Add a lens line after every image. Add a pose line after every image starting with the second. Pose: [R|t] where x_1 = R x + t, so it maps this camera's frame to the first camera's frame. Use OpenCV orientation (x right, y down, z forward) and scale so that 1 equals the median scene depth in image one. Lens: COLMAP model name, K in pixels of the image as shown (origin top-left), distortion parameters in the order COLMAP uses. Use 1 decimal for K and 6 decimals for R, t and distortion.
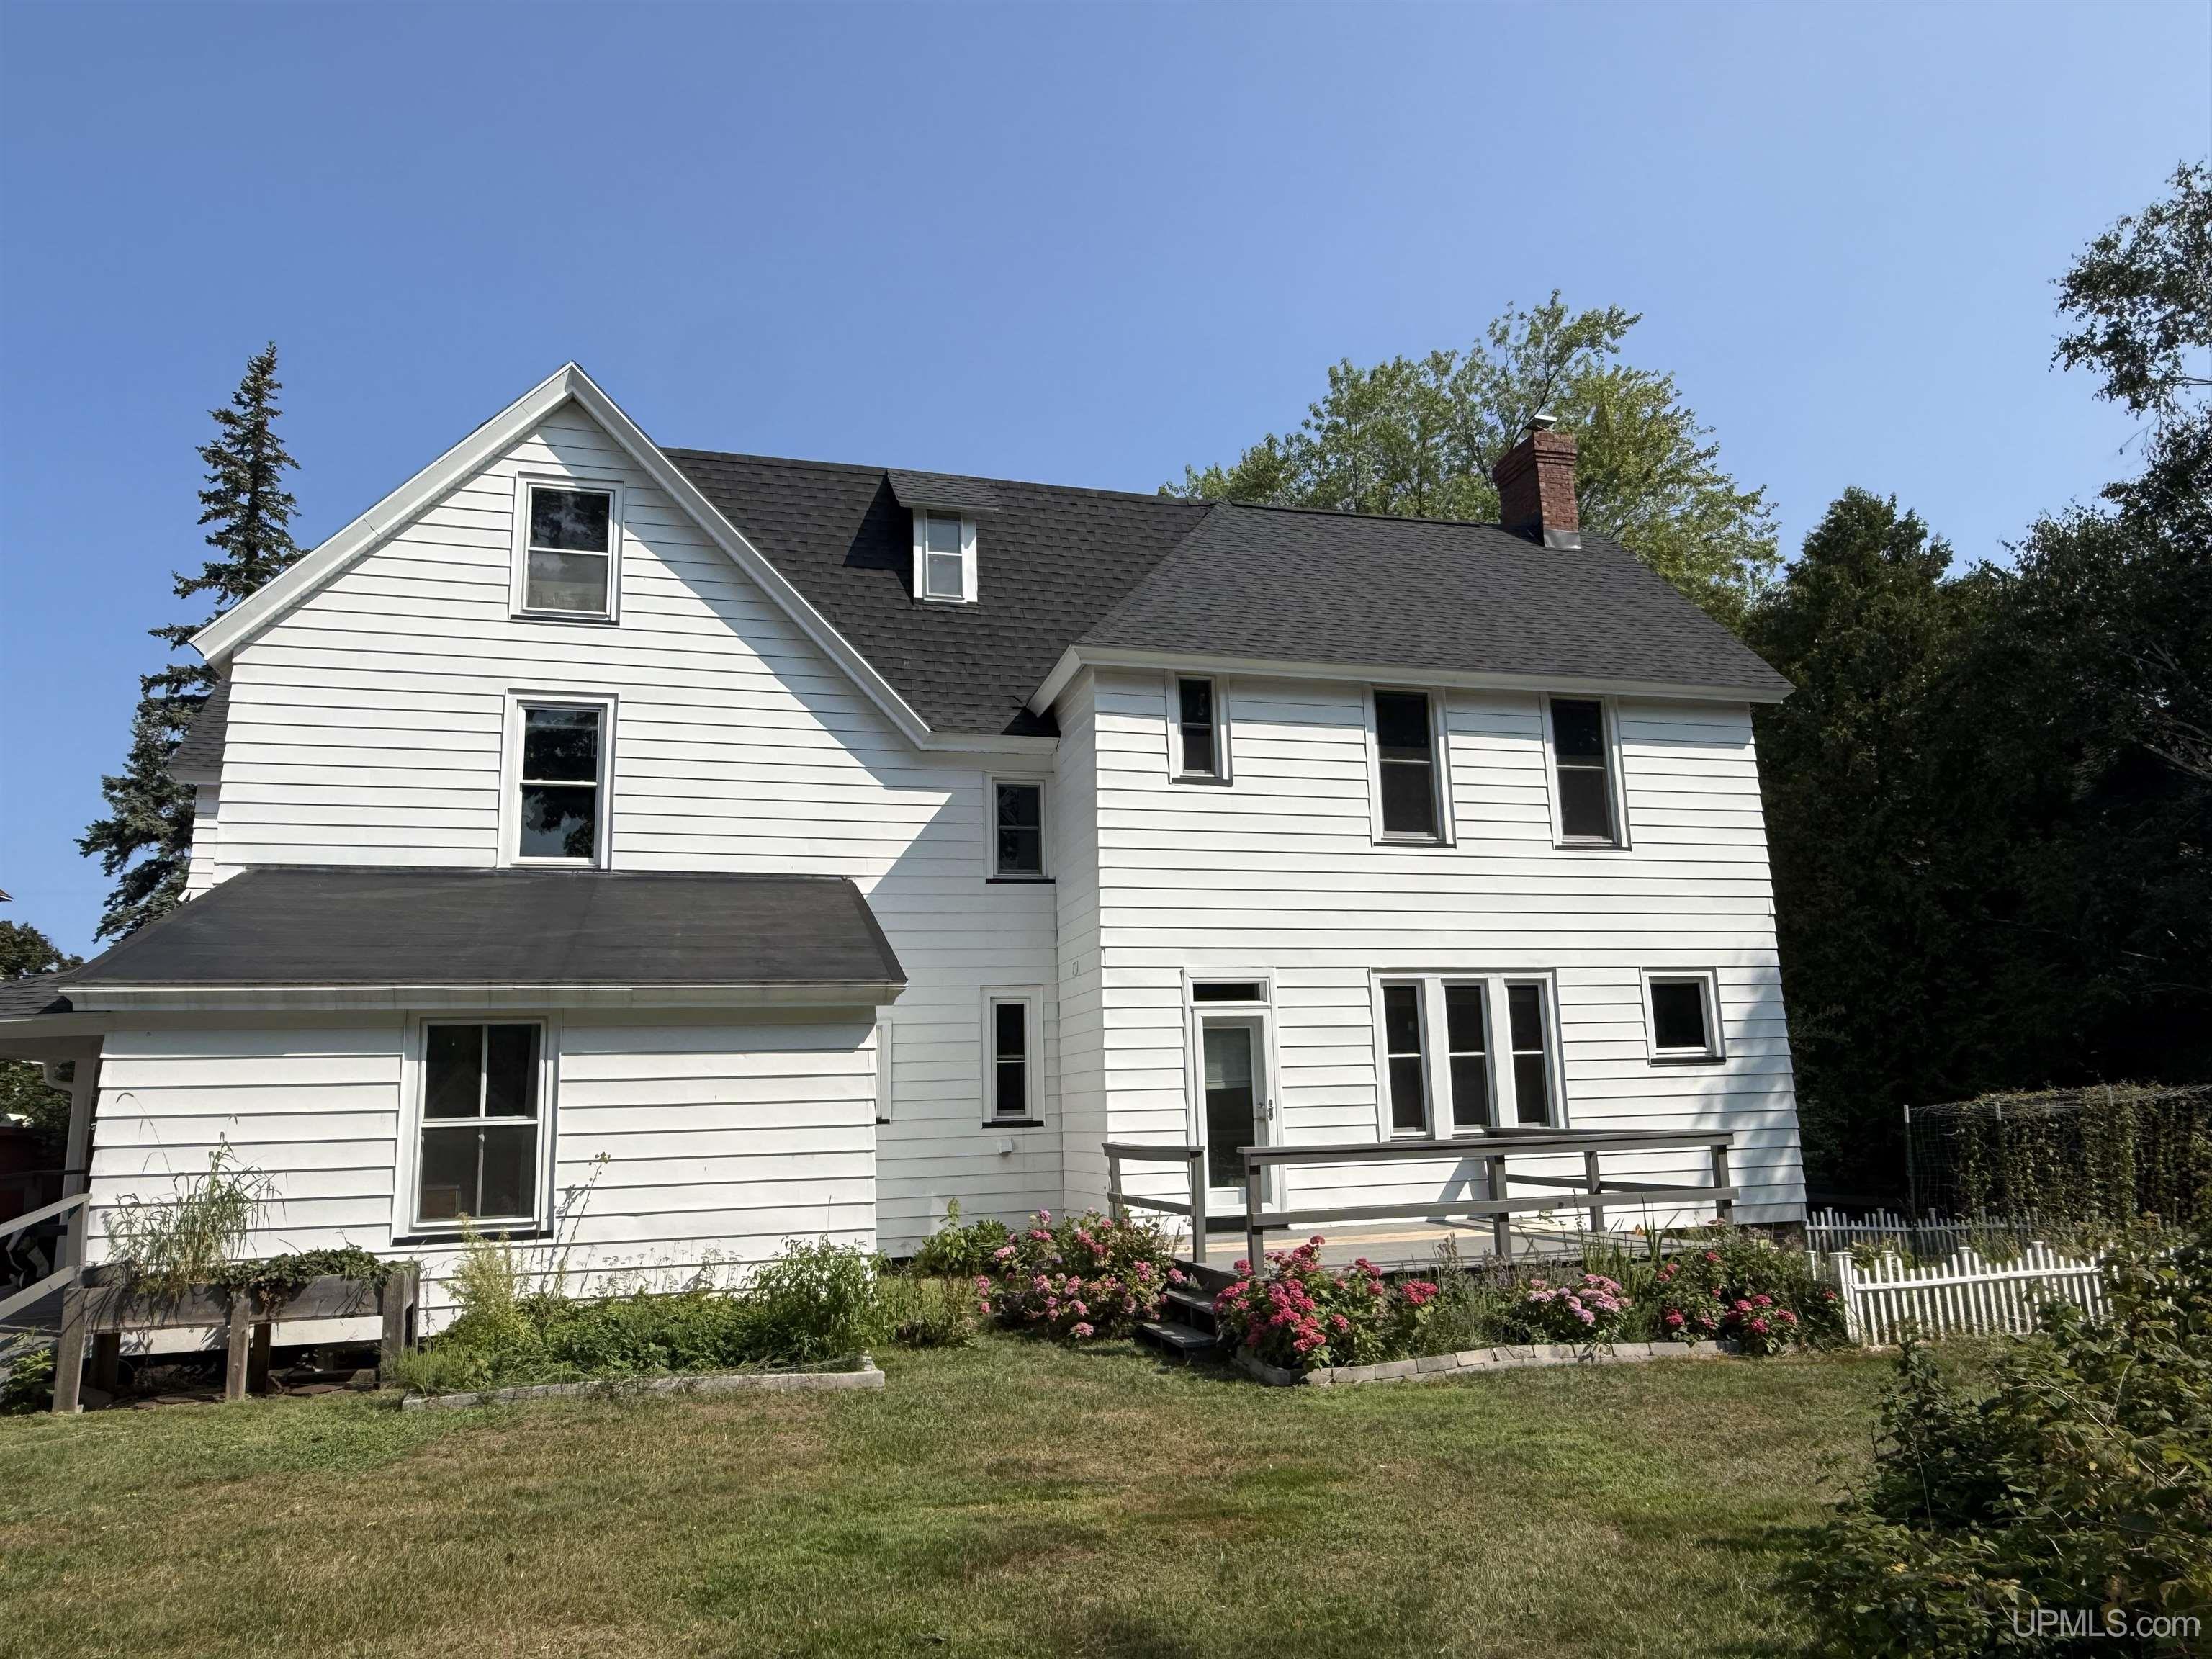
lens RADIAL K [[1421.5, 0, 1106.0], [0, 1421.5, 833.6], [0, 0, 1]] dist [-0.005426, 0.002739]
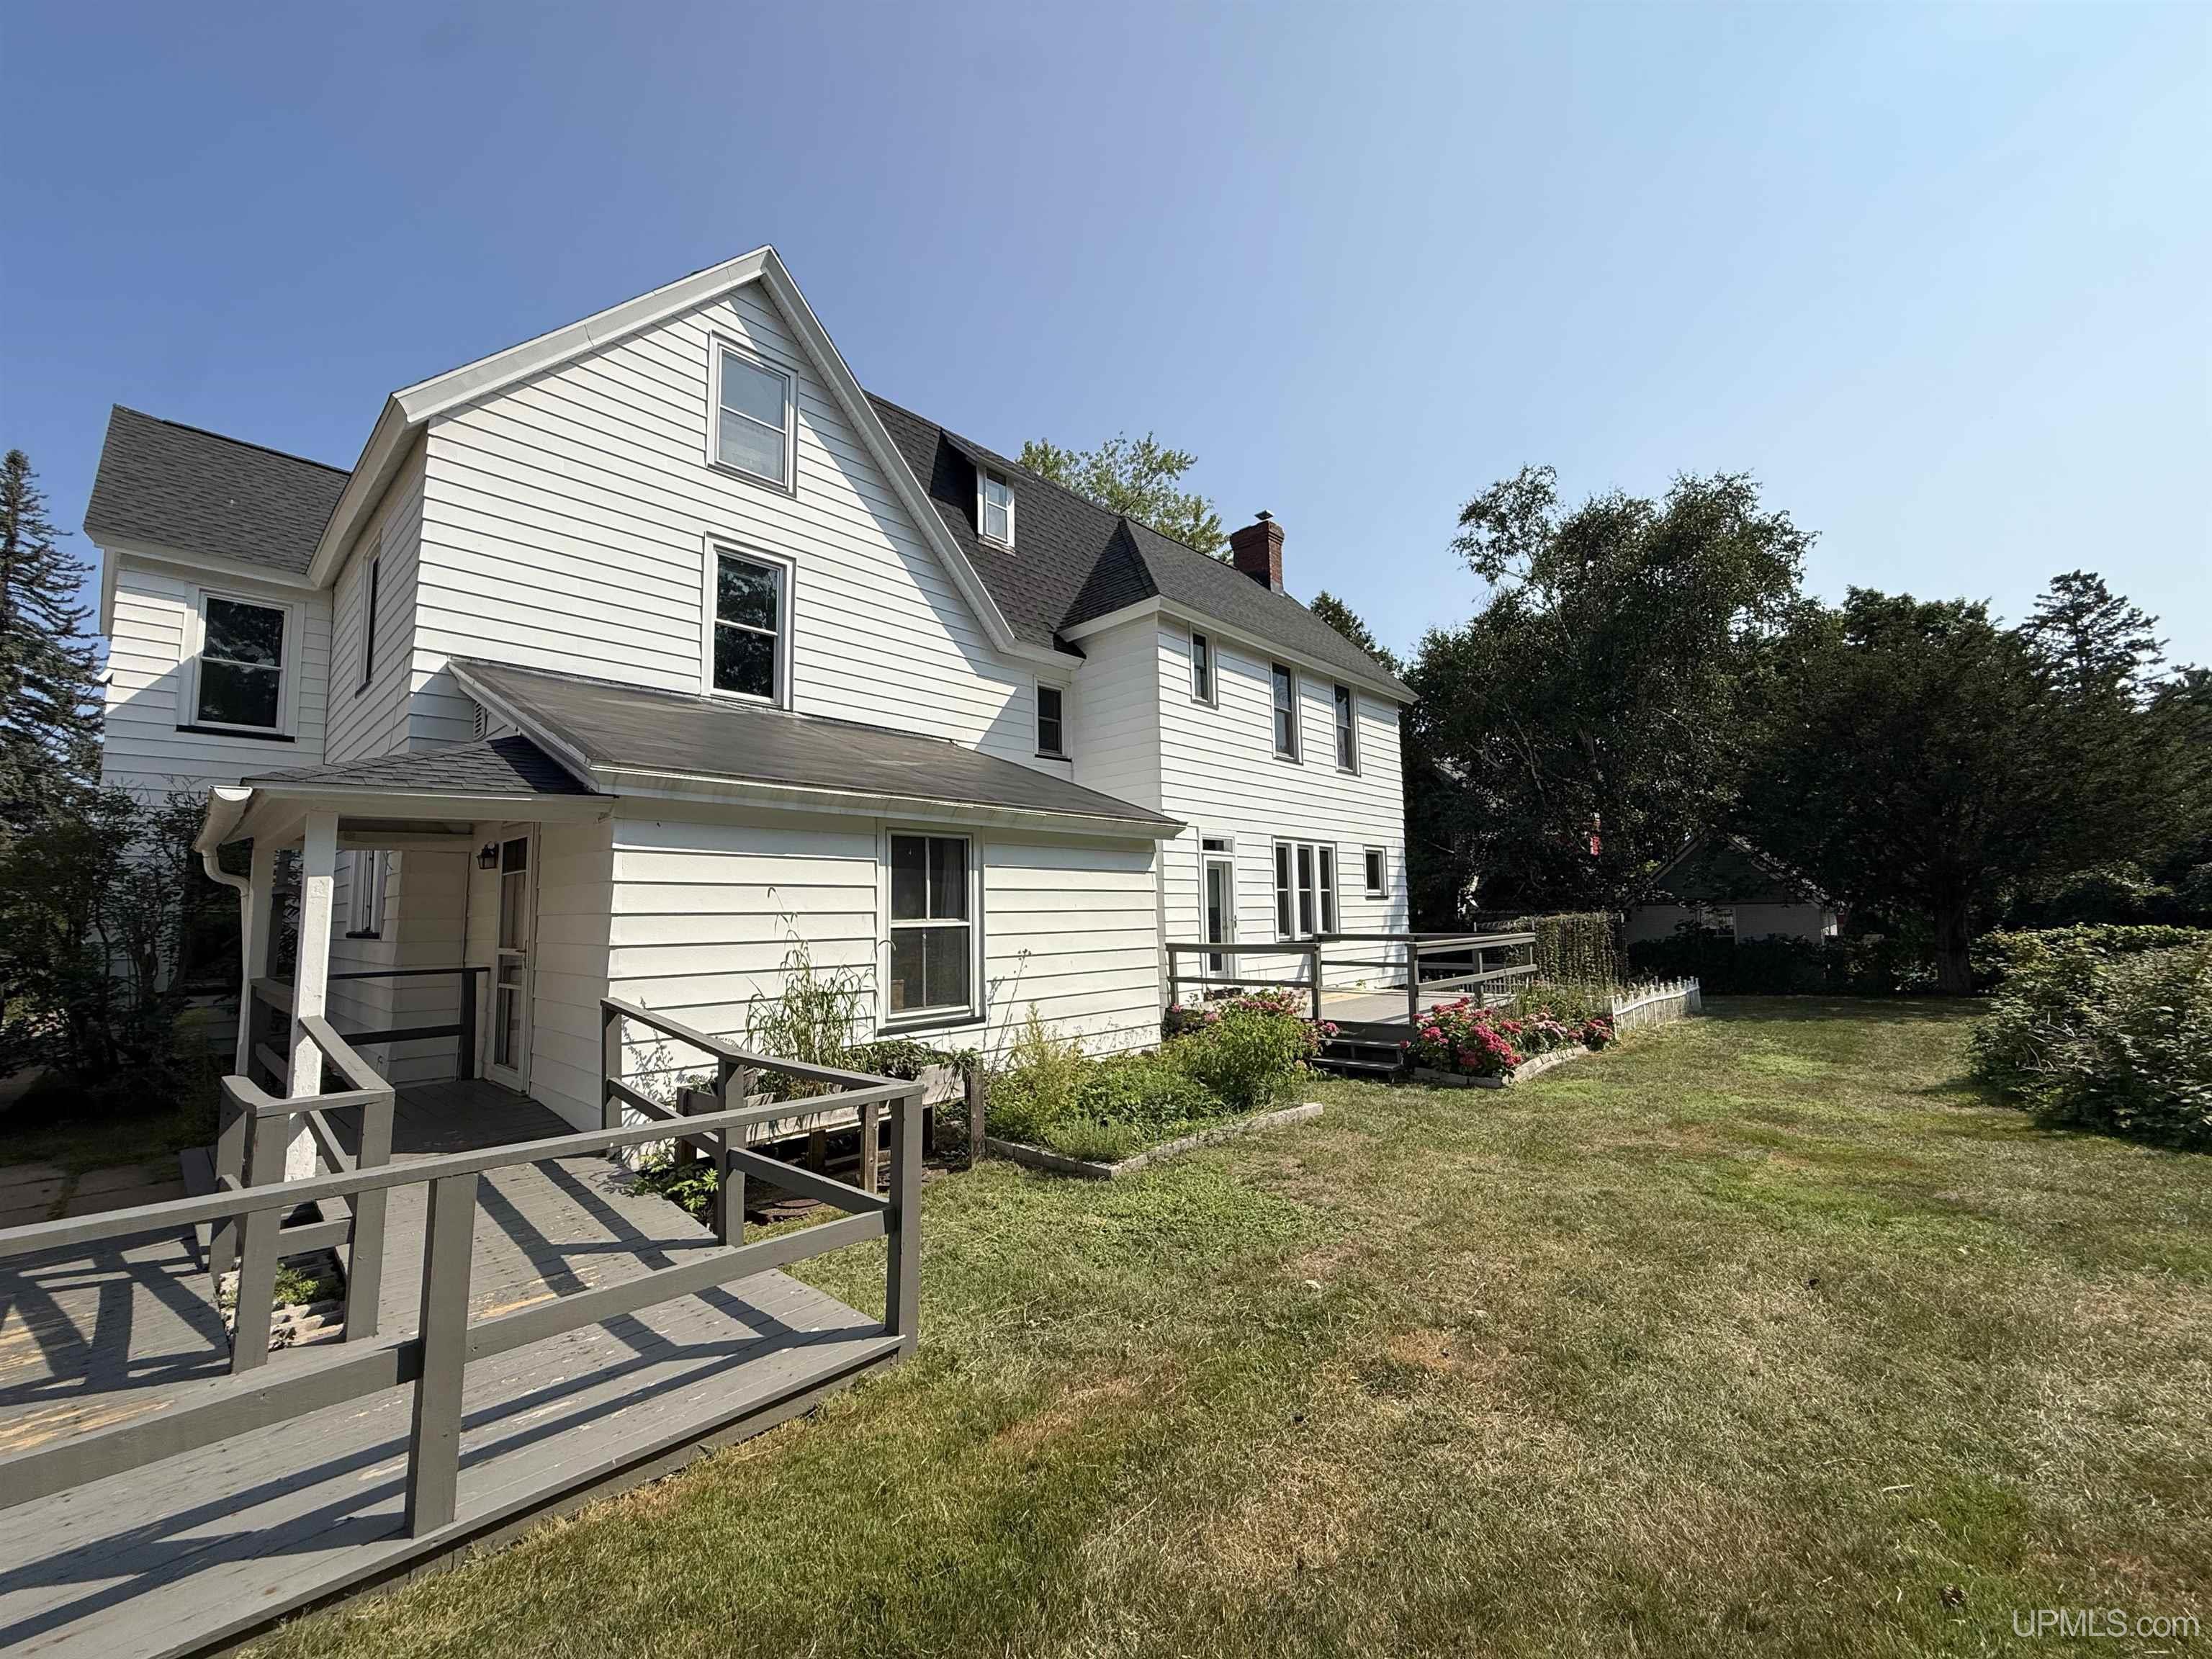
lens RADIAL K [[880.7, 0, 1105.3], [0, 880.7, 827.4], [0, 0, 1]] dist [-0.003224, -0.000112]
pose [[0.855223, 0.064004, 0.514293, -0.489633], [-0.103719, 0.993407, 0.048845, 0.057638], [-0.507776, -0.095115, 0.856222, 0.247825]]
